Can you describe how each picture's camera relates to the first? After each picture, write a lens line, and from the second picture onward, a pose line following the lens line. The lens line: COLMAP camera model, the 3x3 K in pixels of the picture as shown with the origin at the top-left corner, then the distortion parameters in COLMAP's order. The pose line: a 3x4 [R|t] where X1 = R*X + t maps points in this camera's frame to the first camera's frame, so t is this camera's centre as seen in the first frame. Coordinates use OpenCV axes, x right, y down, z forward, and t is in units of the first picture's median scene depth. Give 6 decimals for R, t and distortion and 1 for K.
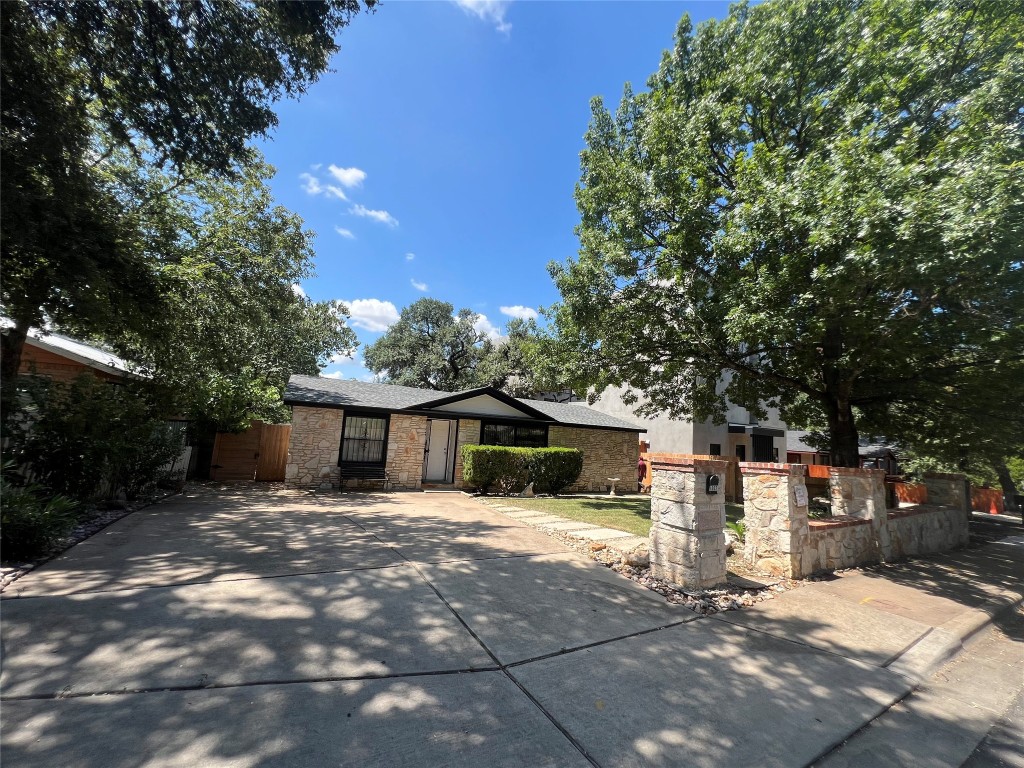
lens RADIAL K [[410.0, 0, 512.0], [0, 410.0, 384.0], [0, 0, 1]] dist [0.001244, -0.000069]
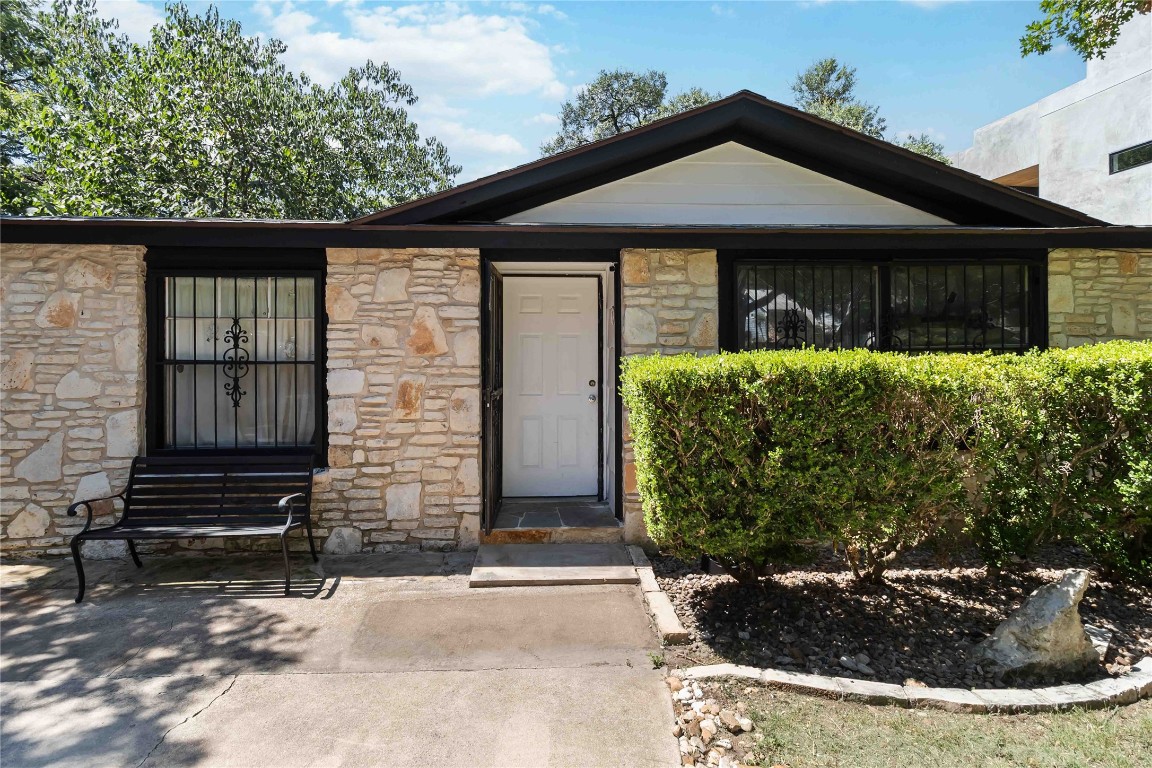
lens RADIAL K [[533.9, 0, 571.9], [0, 533.9, 365.5], [0, 0, 1]] dist [0.001573, 0.000257]
pose [[0.915118, -0.063877, -0.398094, -0.038450], [0.112727, 0.988529, 0.100516, 0.123366], [0.387107, -0.136860, 0.911821, 0.752295]]
